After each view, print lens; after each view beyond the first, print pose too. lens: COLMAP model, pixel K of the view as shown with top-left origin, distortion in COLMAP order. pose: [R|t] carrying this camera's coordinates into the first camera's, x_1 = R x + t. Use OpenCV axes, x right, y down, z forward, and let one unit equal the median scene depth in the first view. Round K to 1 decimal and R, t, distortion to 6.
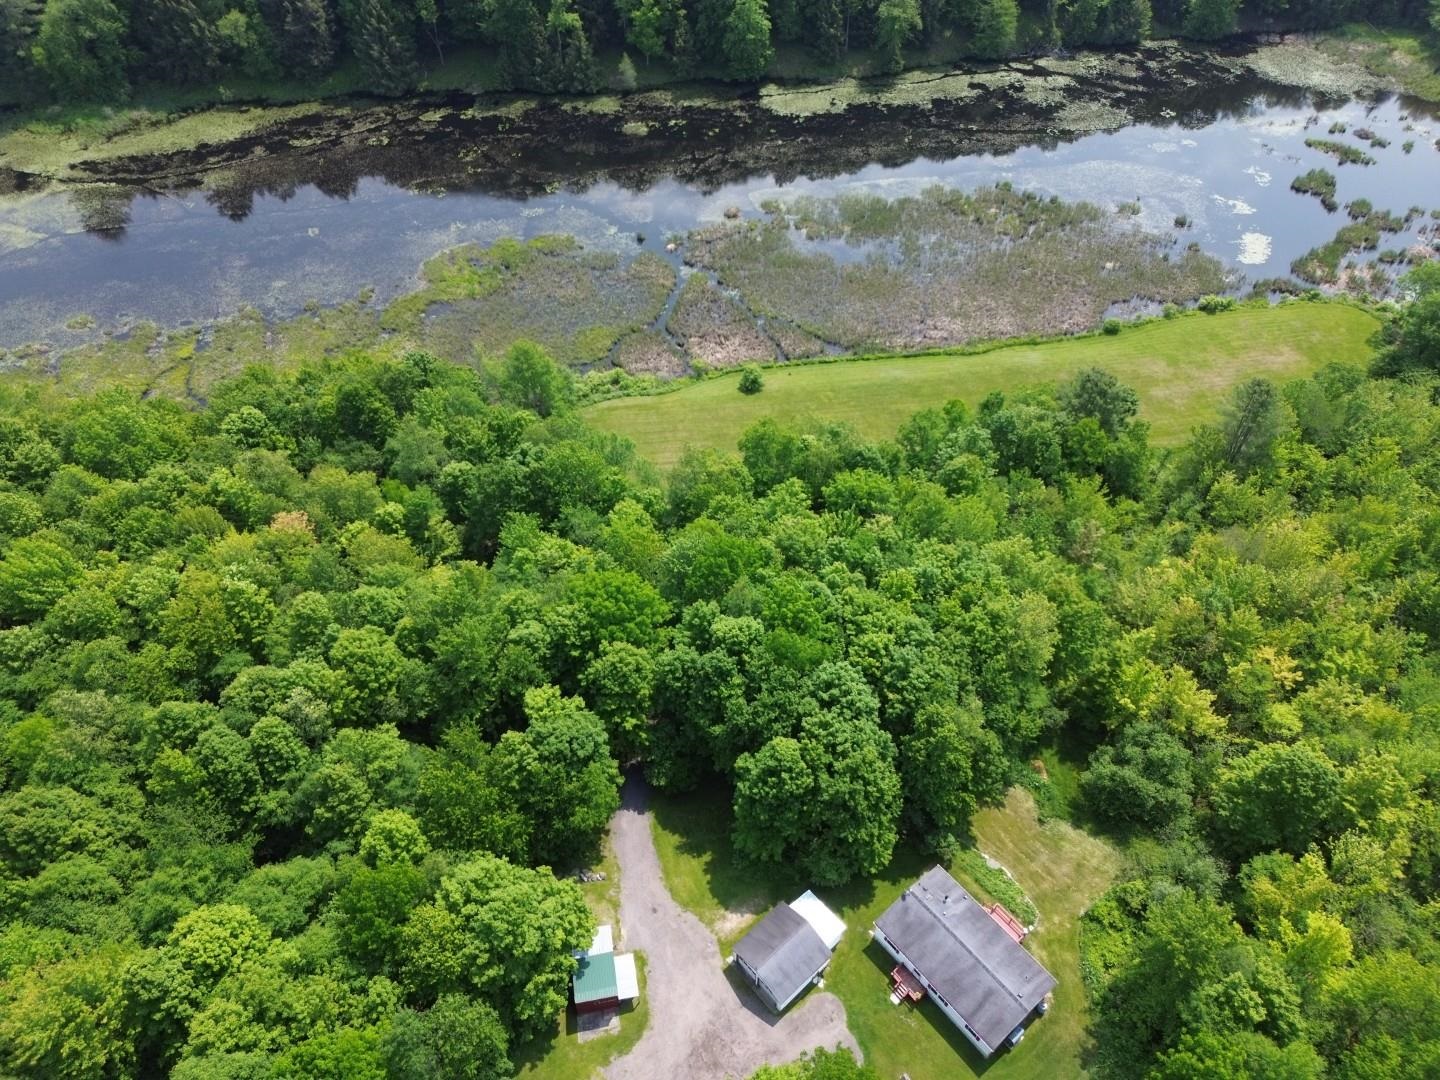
lens RADIAL K [[996.9, 0, 728.7], [0, 996.9, 538.6], [0, 0, 1]] dist [0.028918, 0.000541]
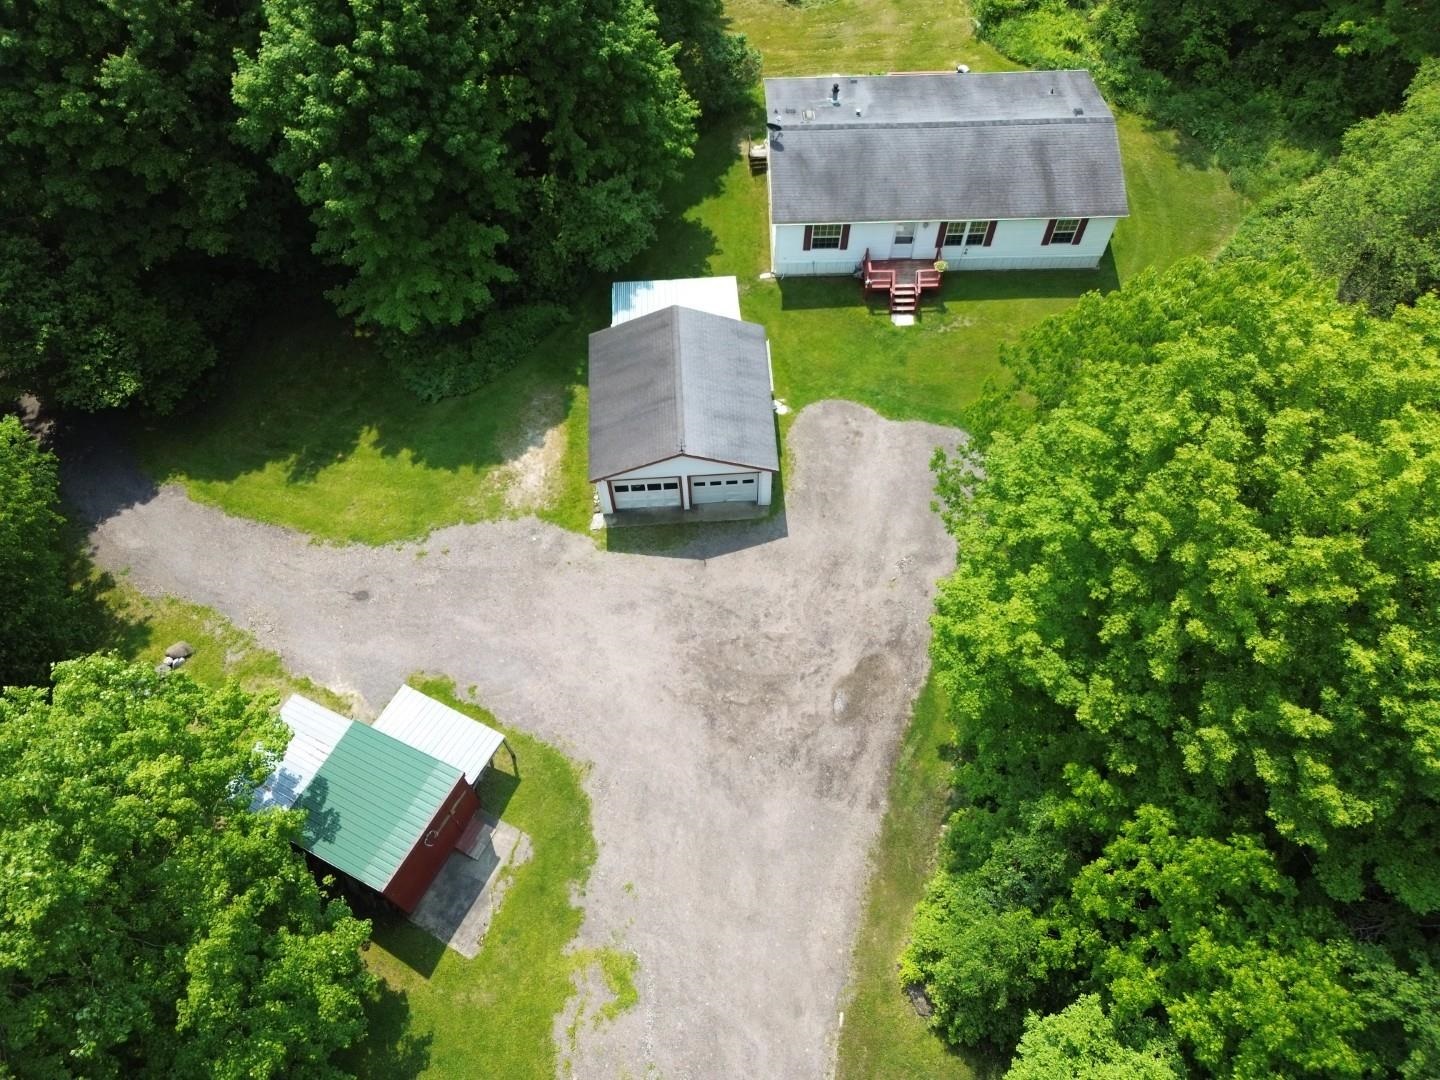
lens RADIAL K [[996.9, 0, 729.1], [0, 996.9, 549.0], [0, 0, 1]] dist [0.028918, 0.000541]
pose [[0.625644, -0.690861, 0.362327, -0.117805], [0.579962, 0.722546, 0.376259, 0.314165], [-0.521740, -0.025269, 0.852730, 0.646557]]
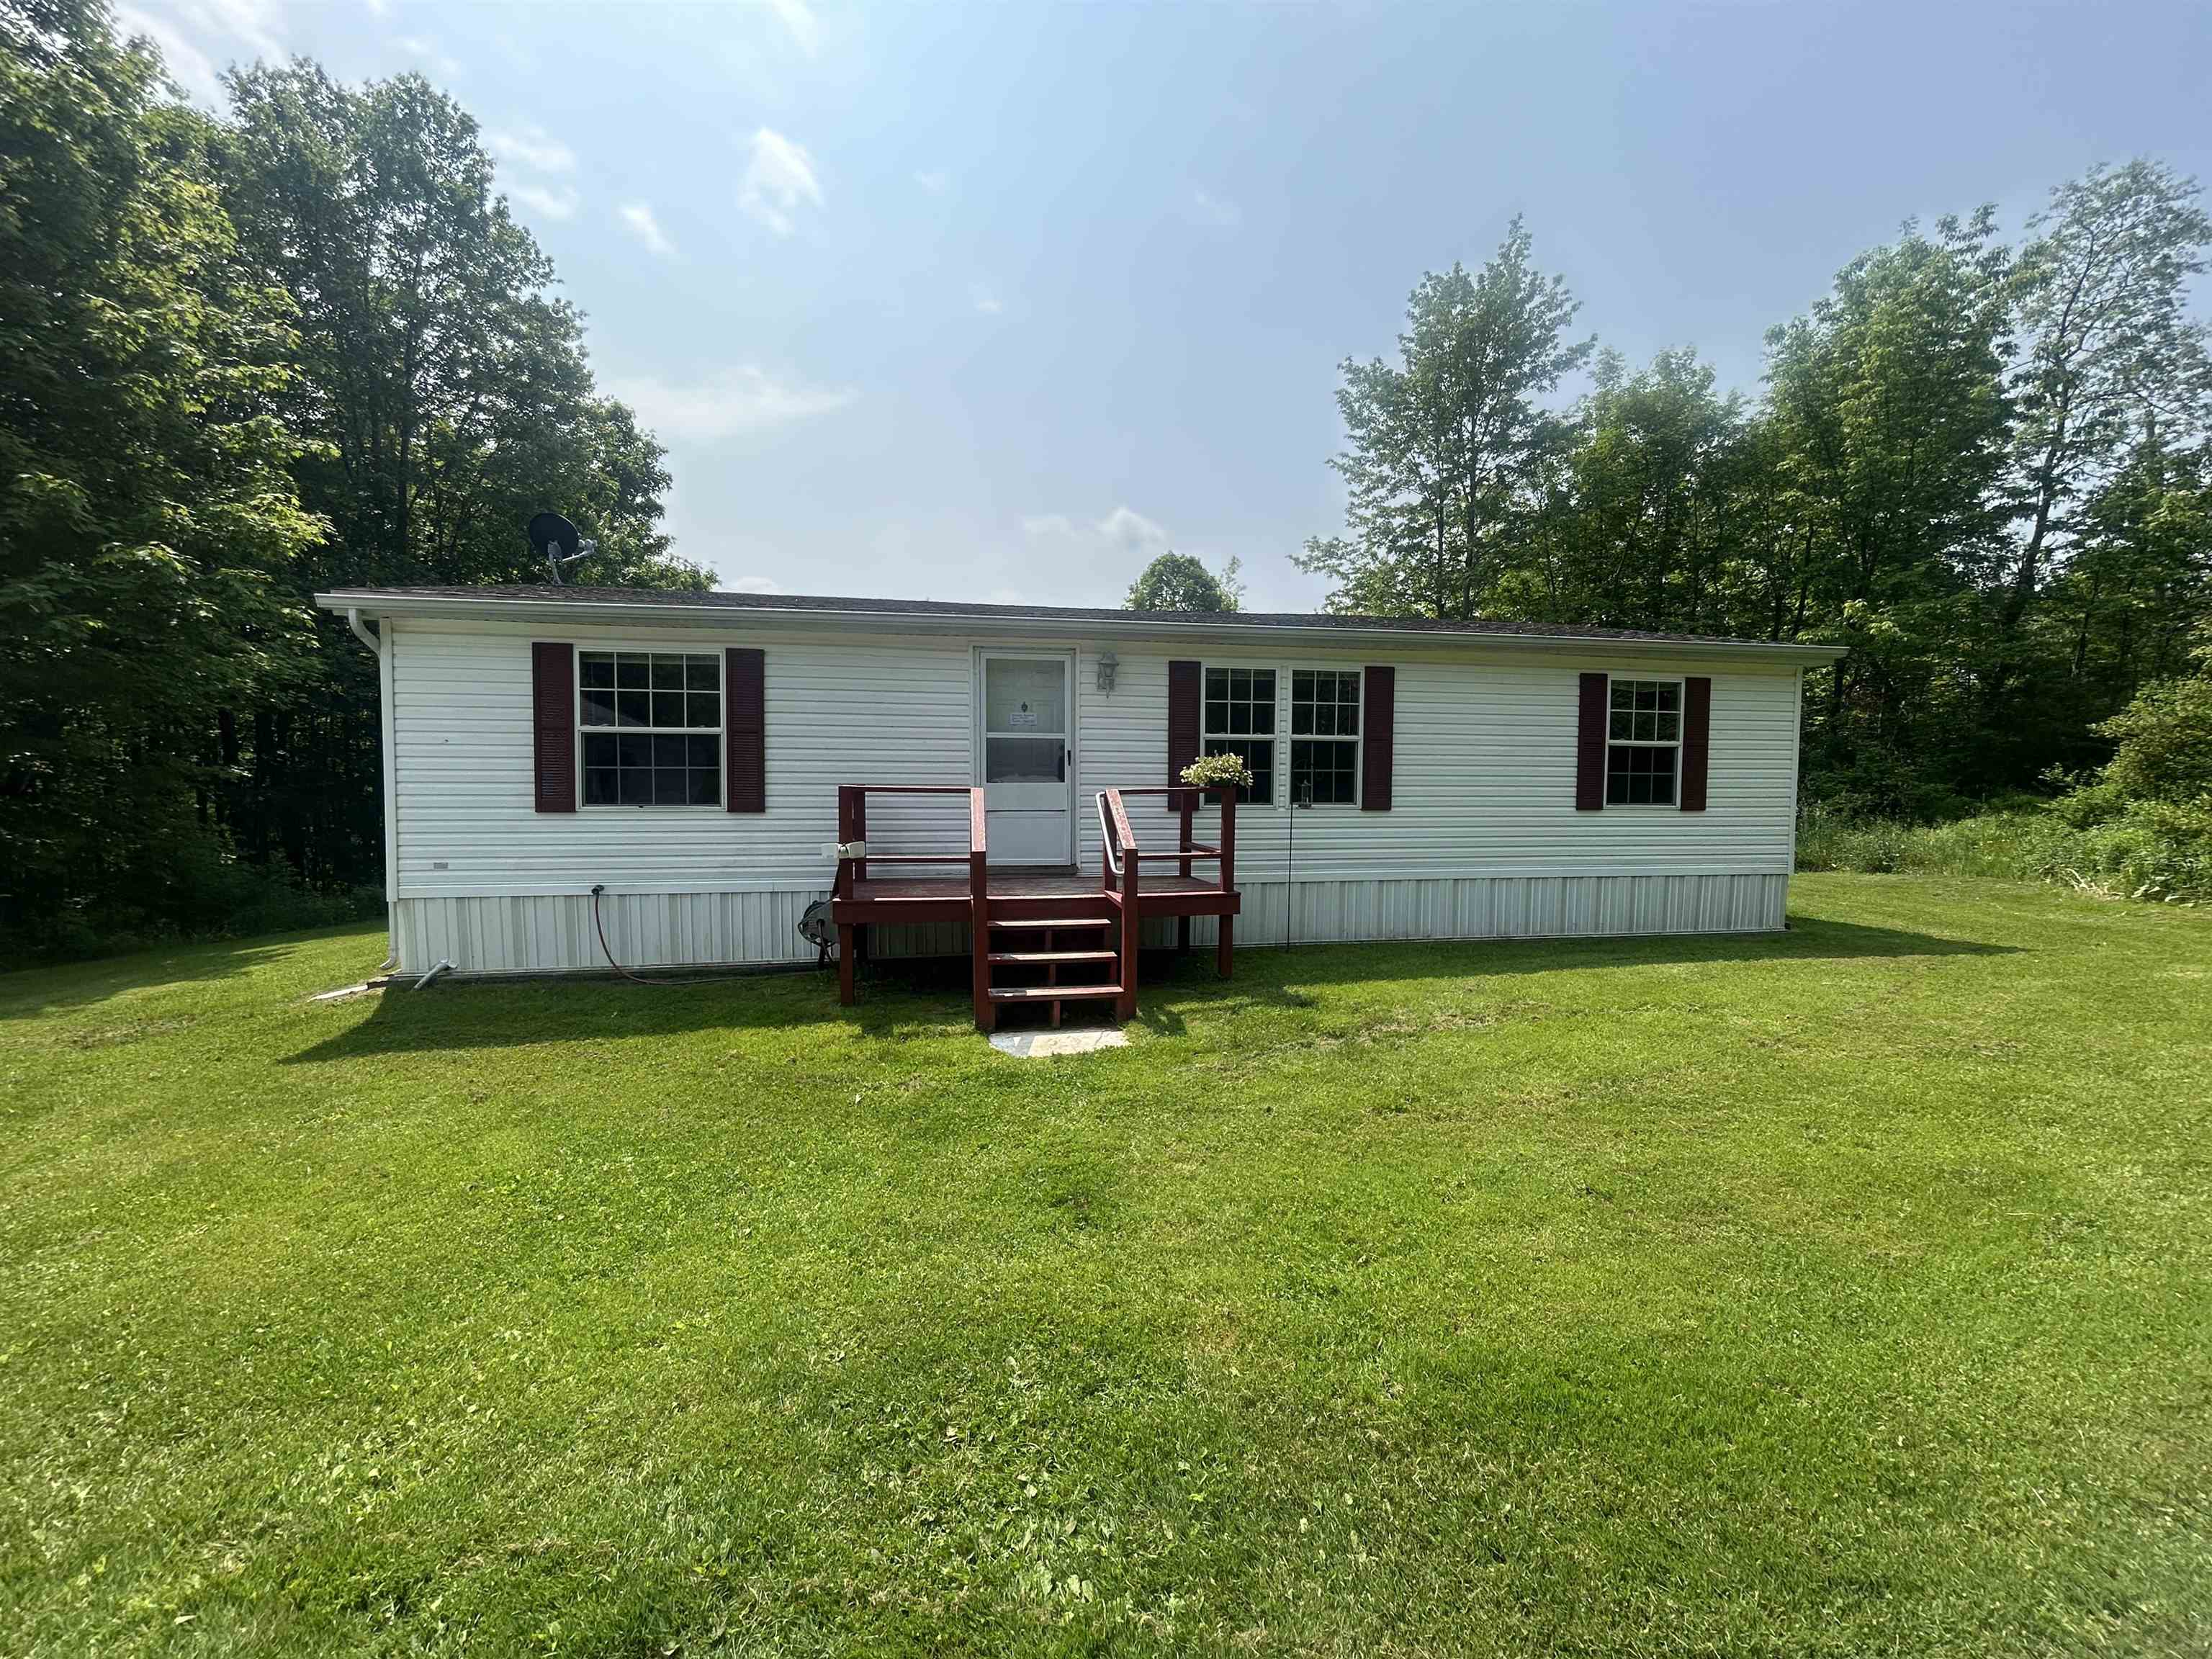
lens RADIAL K [[893.7, 0, 1100.0], [0, 893.7, 833.2], [0, 0, 1]] dist [-0.000653, -0.000015]
pose [[0.485508, -0.051560, 0.872711, 0.113794], [0.638179, 0.703173, -0.313489, 0.465691], [-0.597503, 0.709147, 0.374300, 0.957864]]
